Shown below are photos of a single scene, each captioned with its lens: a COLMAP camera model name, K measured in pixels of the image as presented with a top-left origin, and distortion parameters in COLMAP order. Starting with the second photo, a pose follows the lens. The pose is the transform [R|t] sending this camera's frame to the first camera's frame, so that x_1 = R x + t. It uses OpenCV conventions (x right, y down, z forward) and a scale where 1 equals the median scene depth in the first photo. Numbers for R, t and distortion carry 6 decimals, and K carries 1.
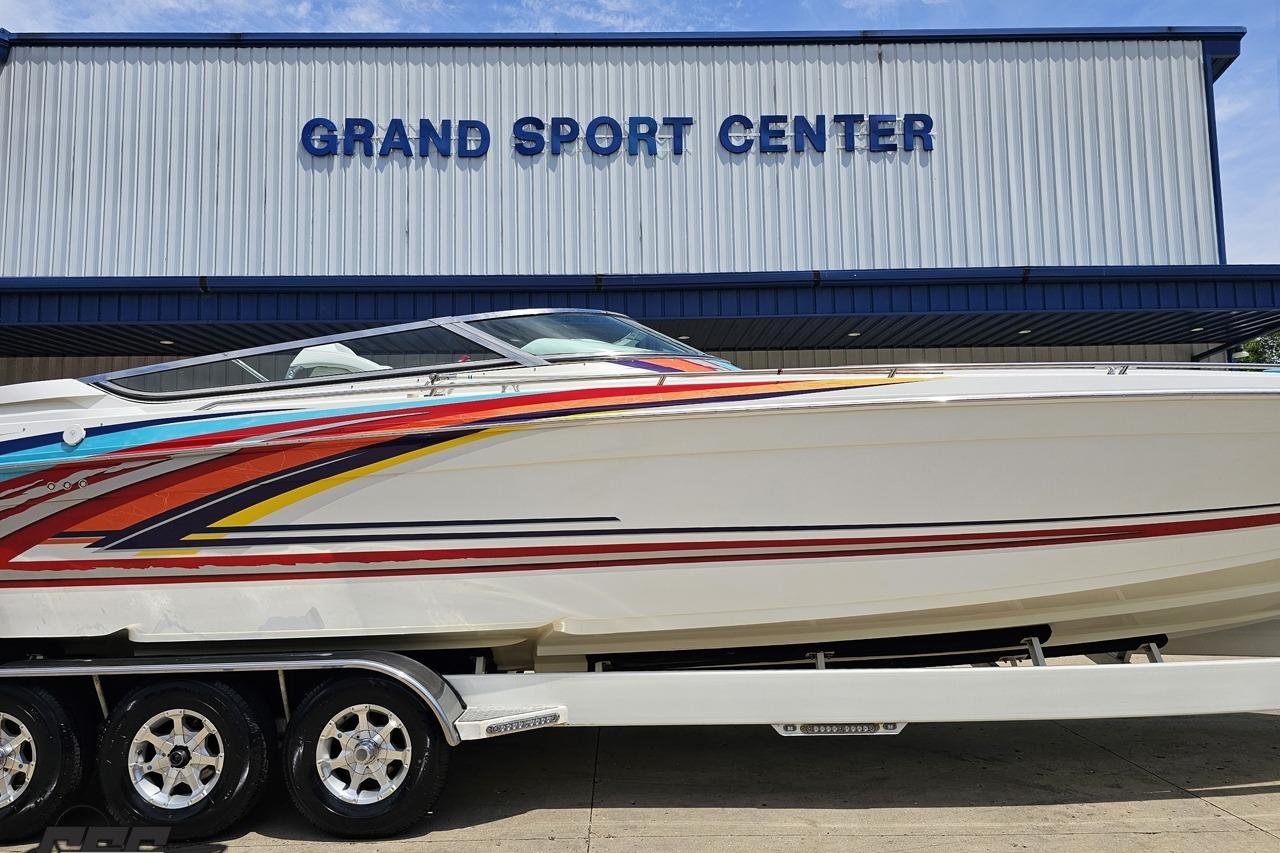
lens RADIAL K [[872.3, 0, 640.0], [0, 872.3, 426.5], [0, 0, 1]] dist [0.070393, -0.067494]
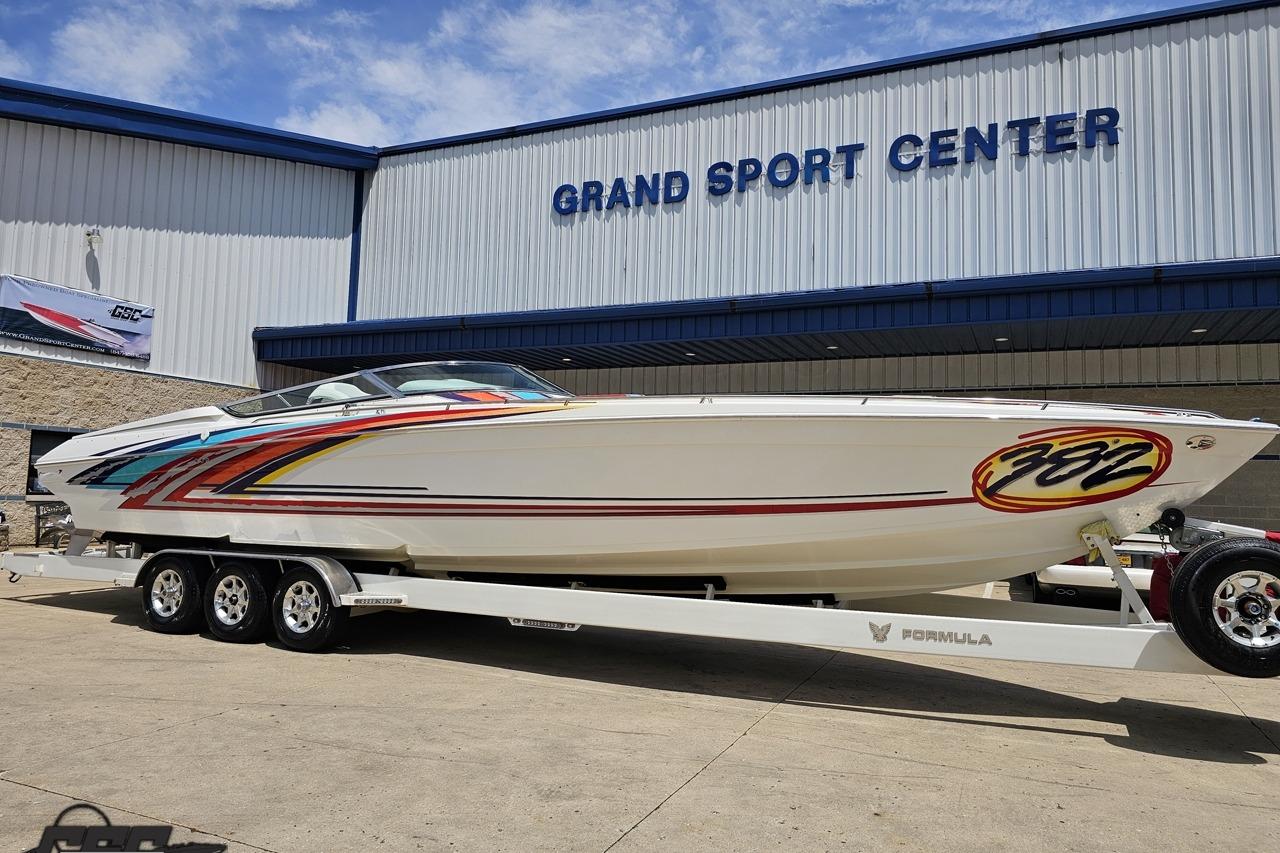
lens RADIAL K [[845.0, 0, 635.6], [0, 845.0, 428.8], [0, 0, 1]] dist [0.055563, -0.047650]
pose [[0.907997, 0.008371, -0.418892, 0.249126], [-0.004742, 0.999942, 0.009703, -0.006788], [0.418949, -0.006824, 0.907984, -0.079426]]
